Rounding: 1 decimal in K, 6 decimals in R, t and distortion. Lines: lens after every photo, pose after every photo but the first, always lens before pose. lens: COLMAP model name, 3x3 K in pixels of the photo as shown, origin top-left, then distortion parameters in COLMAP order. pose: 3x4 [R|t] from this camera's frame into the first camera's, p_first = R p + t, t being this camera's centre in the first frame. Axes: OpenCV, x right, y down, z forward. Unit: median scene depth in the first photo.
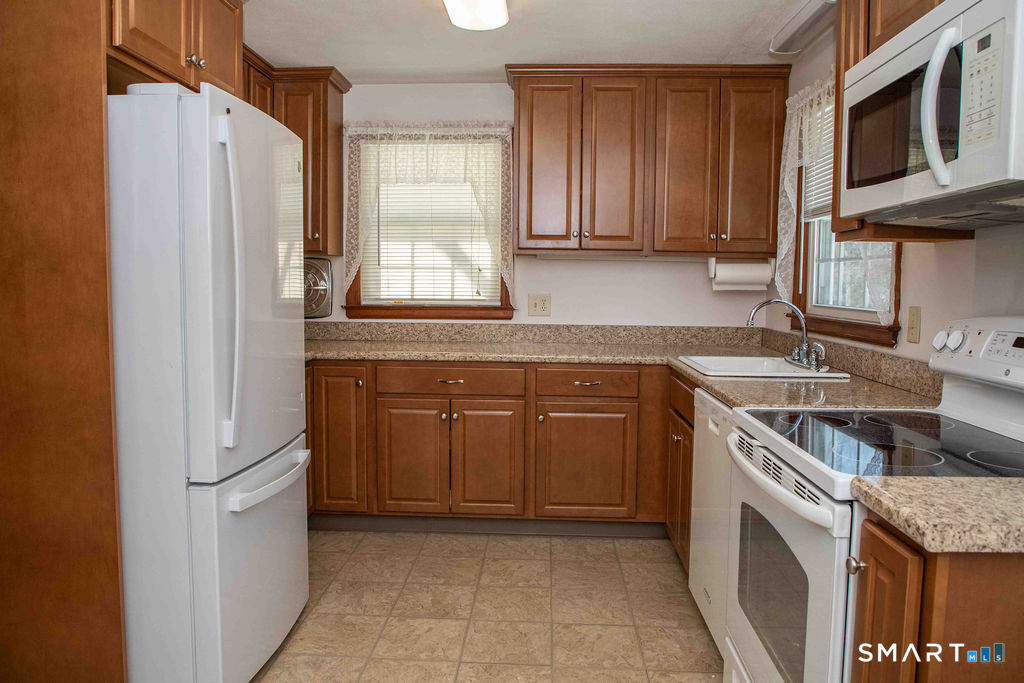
lens RADIAL K [[708.1, 0, 509.4], [0, 708.1, 337.0], [0, 0, 1]] dist [-0.071283, 0.034057]
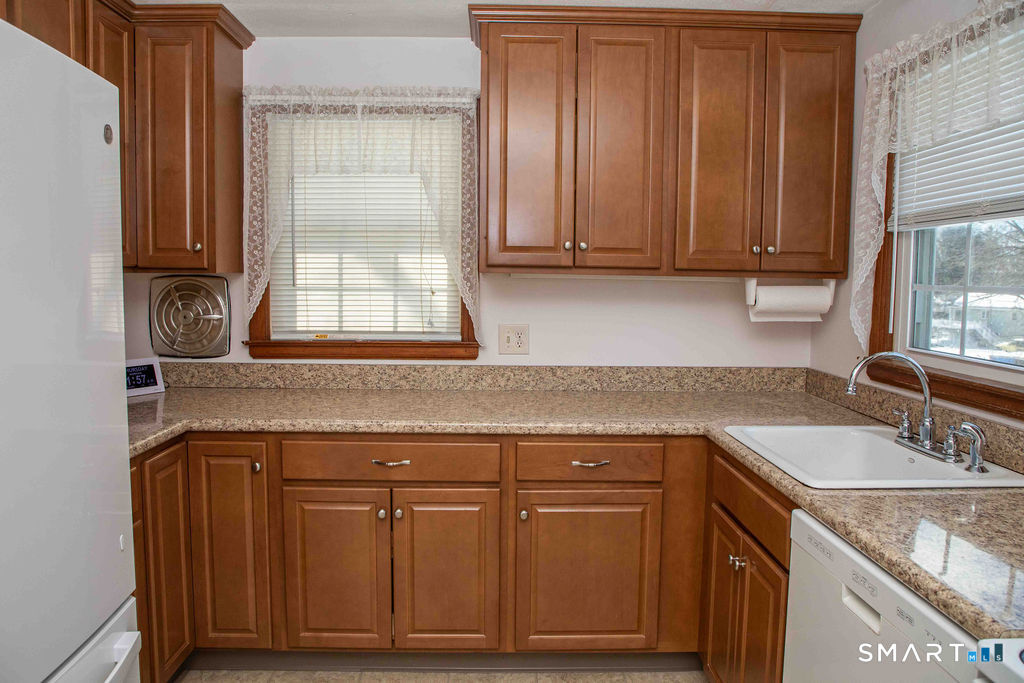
lens RADIAL K [[693.2, 0, 504.9], [0, 693.2, 333.8], [0, 0, 1]] dist [-0.077335, 0.042779]
pose [[0.997876, -0.005155, 0.064943, -0.015621], [0.005025, 0.999985, 0.002153, -0.059703], [-0.064953, -0.001822, 0.997887, 0.313993]]
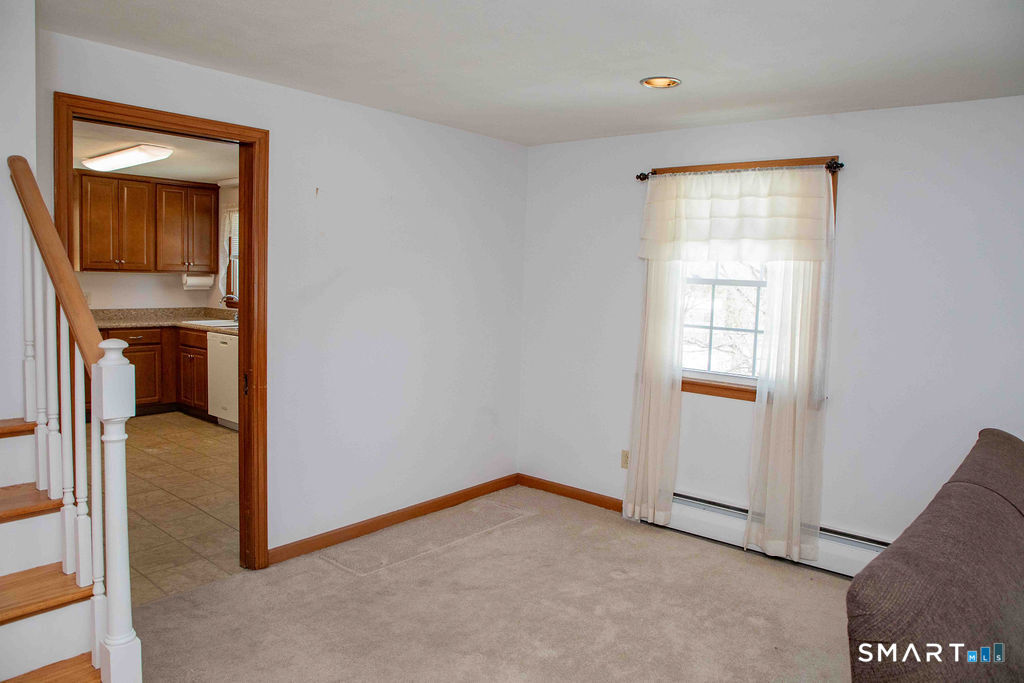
lens RADIAL K [[708.1, 0, 509.4], [0, 708.1, 337.0], [0, 0, 1]] dist [-0.071283, 0.034057]
pose [[0.612982, -0.056810, 0.788052, -0.759972], [0.035489, 0.998385, 0.044367, 0.013848], [-0.789299, 0.000771, 0.614008, -1.008699]]
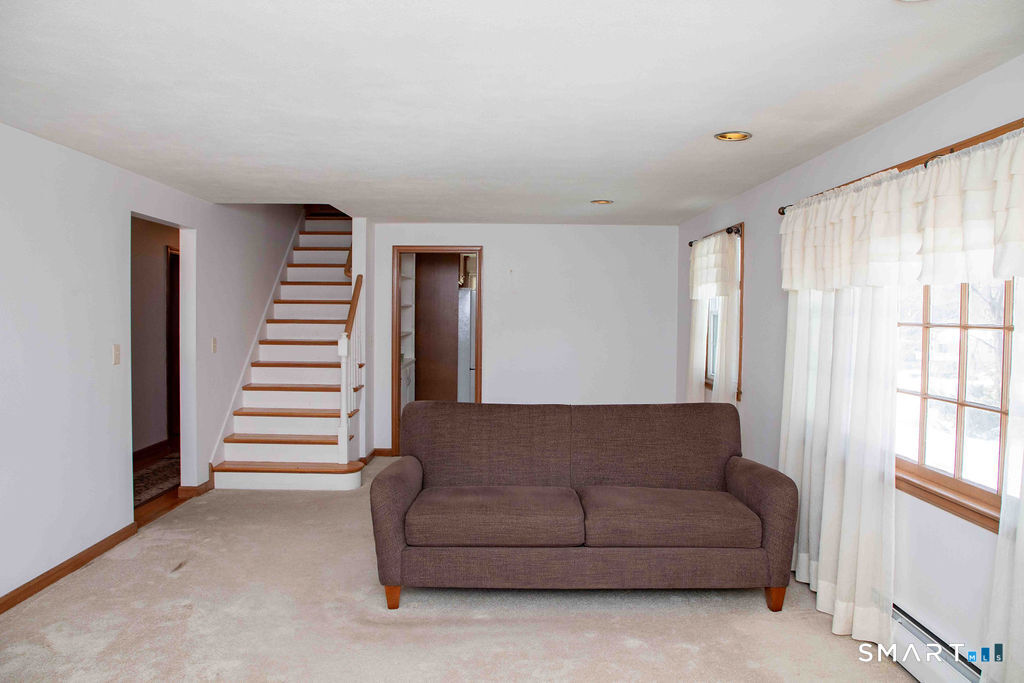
lens RADIAL K [[708.1, 0, 509.4], [0, 708.1, 337.0], [0, 0, 1]] dist [-0.071283, 0.034057]
pose [[0.998659, -0.006159, 0.051404, -0.202428], [0.008387, 0.999029, -0.043241, 0.113349], [-0.051088, 0.043614, 0.997741, -2.215655]]
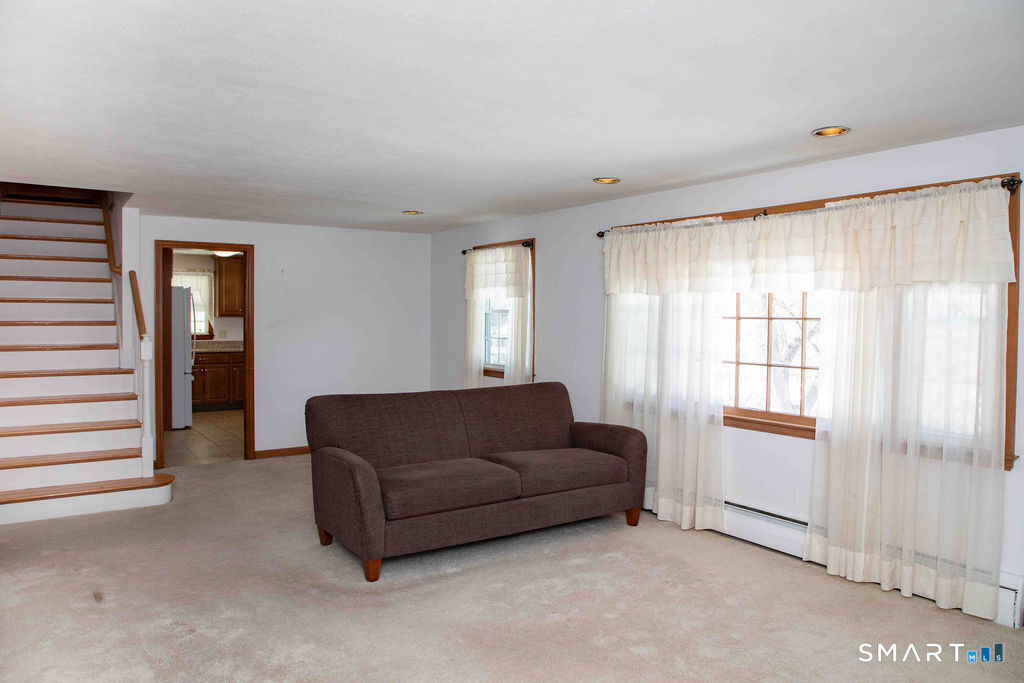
lens RADIAL K [[713.3, 0, 517.1], [0, 713.3, 338.0], [0, 0, 1]] dist [-0.063623, 0.024928]
pose [[0.802360, -0.029487, 0.596111, -0.792495], [0.053767, 0.998289, -0.022989, 0.113551], [-0.594413, 0.050496, 0.802573, -2.234438]]
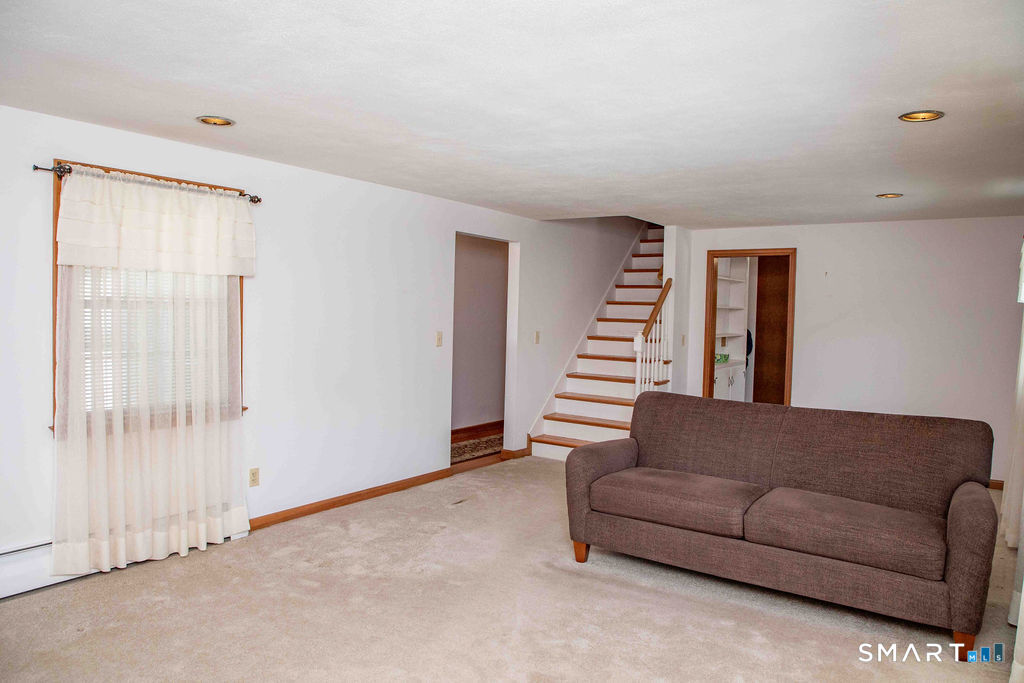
lens RADIAL K [[693.2, 0, 504.9], [0, 693.2, 333.8], [0, 0, 1]] dist [-0.077335, 0.042779]
pose [[0.838855, 0.025787, -0.543744, 0.192149], [-0.056641, 0.997590, -0.040071, 0.129685], [0.541400, 0.064411, 0.838294, -2.245467]]
